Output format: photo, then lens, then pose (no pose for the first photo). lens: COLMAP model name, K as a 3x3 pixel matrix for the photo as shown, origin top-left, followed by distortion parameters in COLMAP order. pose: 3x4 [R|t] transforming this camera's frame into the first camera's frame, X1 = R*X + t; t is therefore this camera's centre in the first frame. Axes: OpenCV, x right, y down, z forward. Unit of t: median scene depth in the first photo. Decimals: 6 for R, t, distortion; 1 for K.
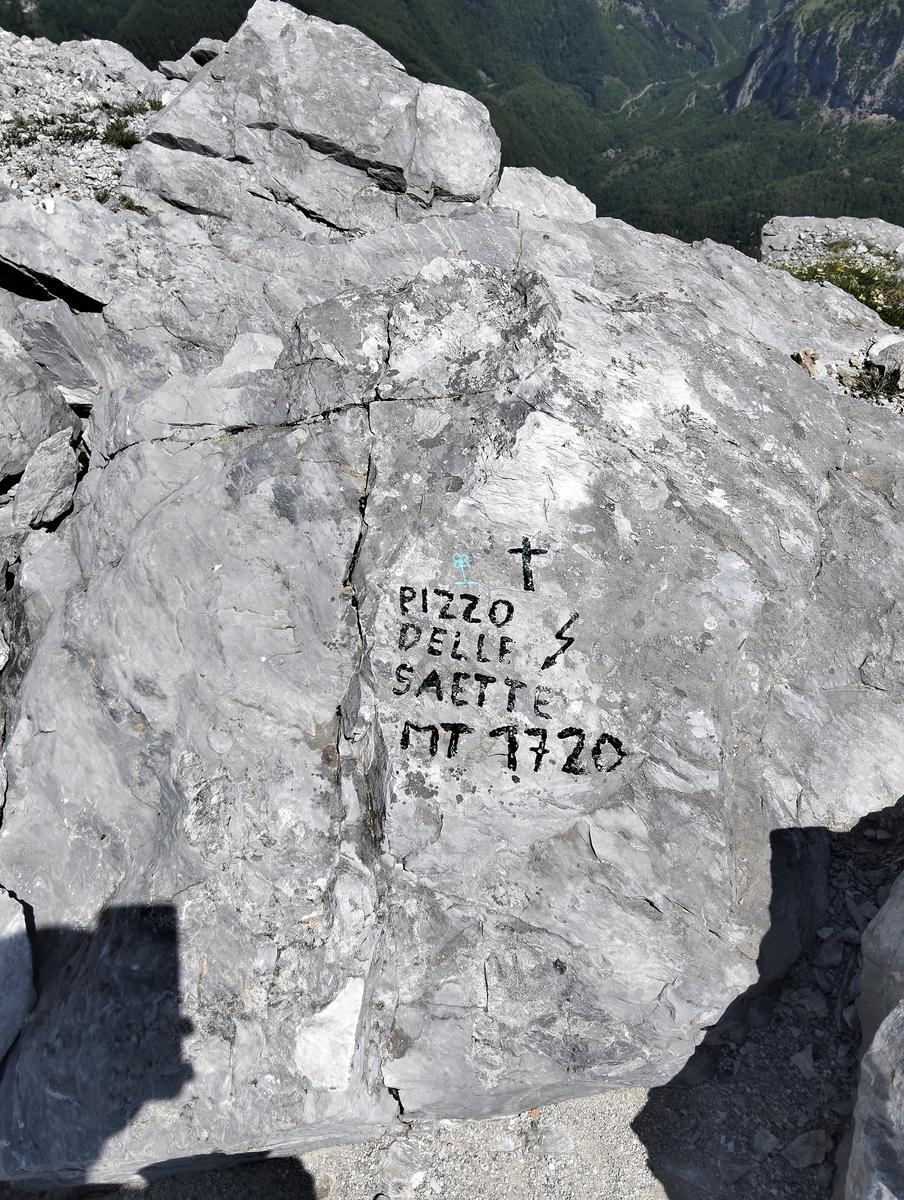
lens RADIAL K [[965.7, 0, 453.0], [0, 965.7, 608.6], [0, 0, 1]] dist [0.128802, -0.307830]
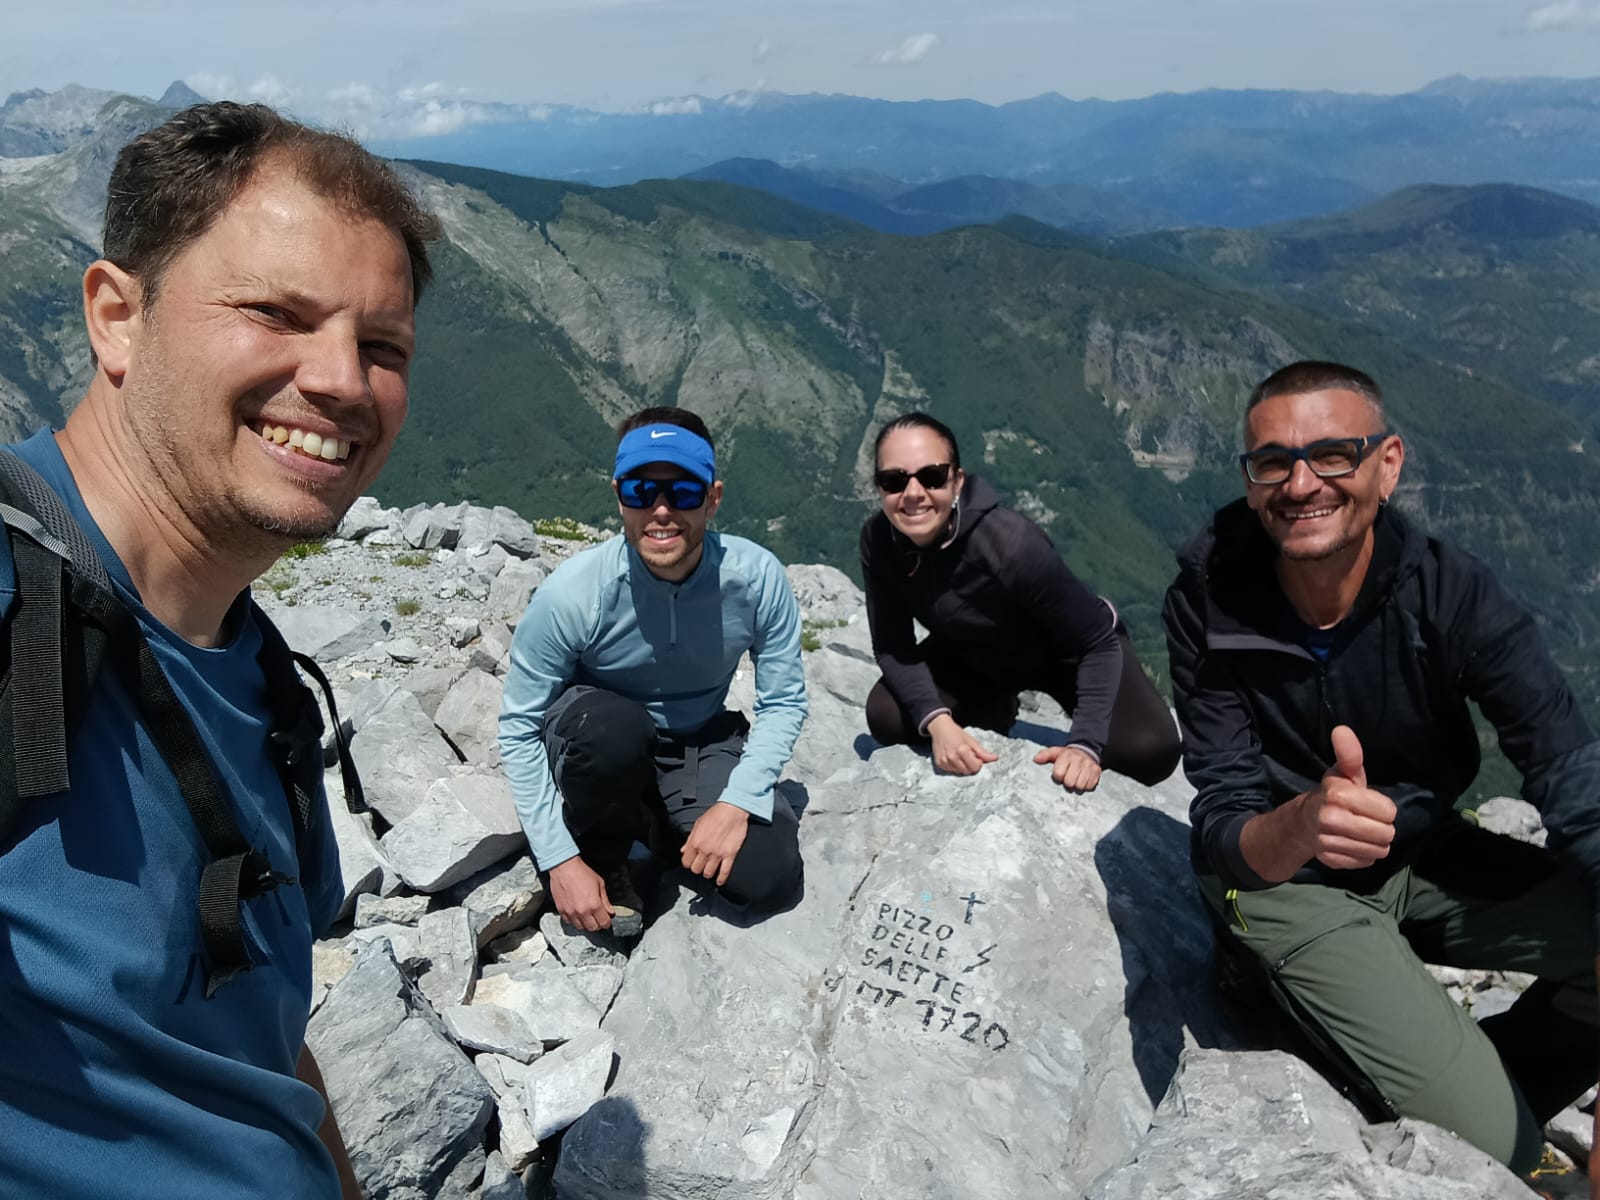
lens RADIAL K [[1252.4, 0, 800.0], [0, 1252.4, 600.0], [0, 0, 1]] dist [0.071755, -0.116394]
pose [[0.940920, 0.083703, -0.328120, 0.444938], [-0.232865, 0.863431, -0.447505, 0.494063], [0.245852, 0.497474, 0.831911, -0.959530]]
